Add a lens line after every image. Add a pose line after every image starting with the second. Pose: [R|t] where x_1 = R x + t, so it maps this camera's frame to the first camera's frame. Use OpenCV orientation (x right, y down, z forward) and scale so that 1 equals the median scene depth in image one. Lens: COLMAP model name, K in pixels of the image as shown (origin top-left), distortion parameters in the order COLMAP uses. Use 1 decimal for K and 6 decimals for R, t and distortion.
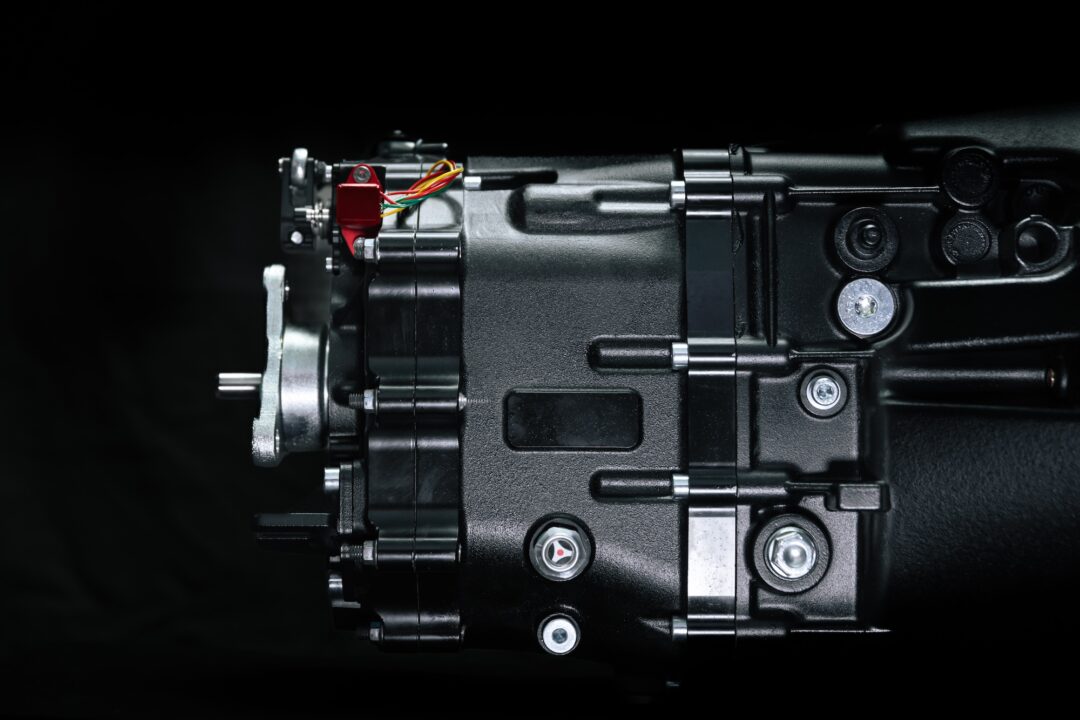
lens RADIAL K [[2099.7, 0, 540.0], [0, 2099.7, 360.0], [0, 0, 1]] dist [-0.004044, 0.010989]
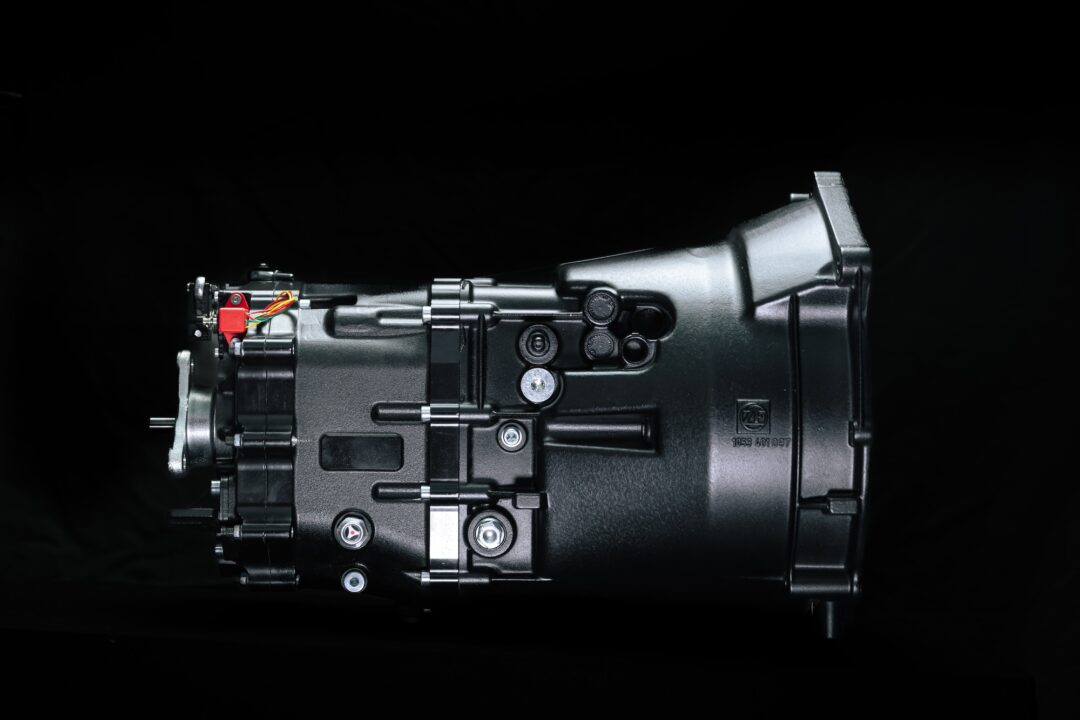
lens RADIAL K [[1923.4, 0, 540.0], [0, 1923.4, 360.0], [0, 0, 1]] dist [-0.005506, -0.012396]
pose [[0.999746, 0.003966, 0.022186, 0.122457], [-0.004671, 0.999483, 0.031822, -0.093088], [-0.022048, -0.031918, 0.999247, -0.515549]]
